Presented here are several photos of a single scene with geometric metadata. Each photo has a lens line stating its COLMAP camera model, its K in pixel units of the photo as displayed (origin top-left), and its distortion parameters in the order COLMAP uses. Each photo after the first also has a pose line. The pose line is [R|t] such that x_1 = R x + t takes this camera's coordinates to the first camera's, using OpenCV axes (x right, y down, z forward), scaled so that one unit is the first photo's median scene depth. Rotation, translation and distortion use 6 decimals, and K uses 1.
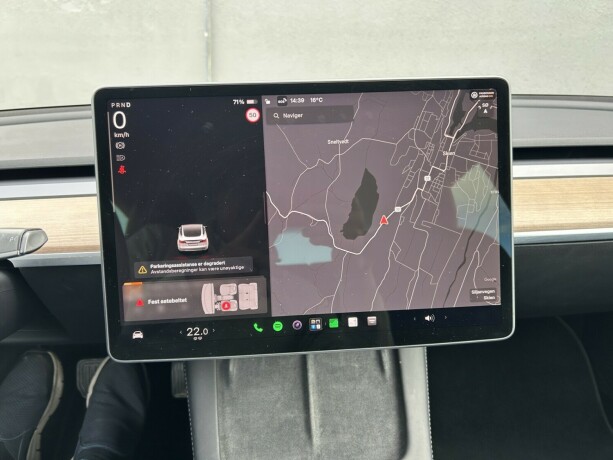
lens RADIAL K [[463.4, 0, 306.5], [0, 463.4, 230.0], [0, 0, 1]] dist [0.007565, -0.034076]
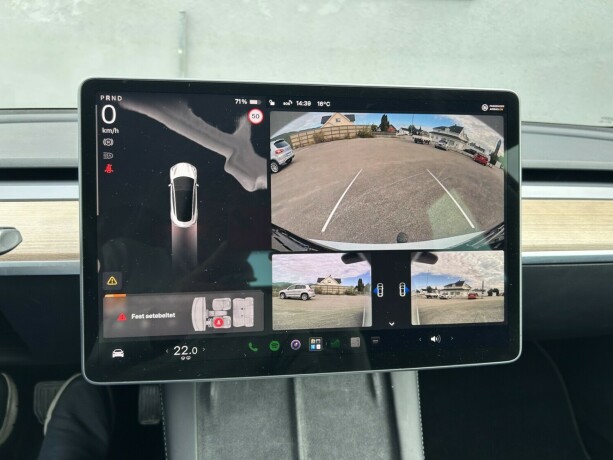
lens RADIAL K [[465.2, 0, 307.5], [0, 465.2, 232.4], [0, 0, 1]] dist [-0.004781, -0.013336]
pose [[0.996829, 0.030114, 0.073661, -0.057946], [-0.026825, 0.998616, -0.045244, 0.019296], [-0.074921, 0.043124, 0.996257, 0.056445]]
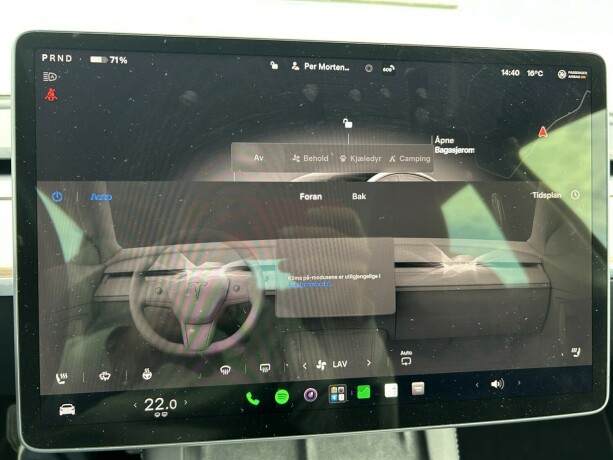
lens RADIAL K [[469.7, 0, 306.8], [0, 469.7, 230.6], [0, 0, 1]] dist [-0.007322, -0.008935]
pose [[0.997326, 0.029011, 0.067082, -0.063903], [-0.026020, 0.998646, -0.045036, -0.002769], [-0.068298, 0.043170, 0.996731, 0.248358]]
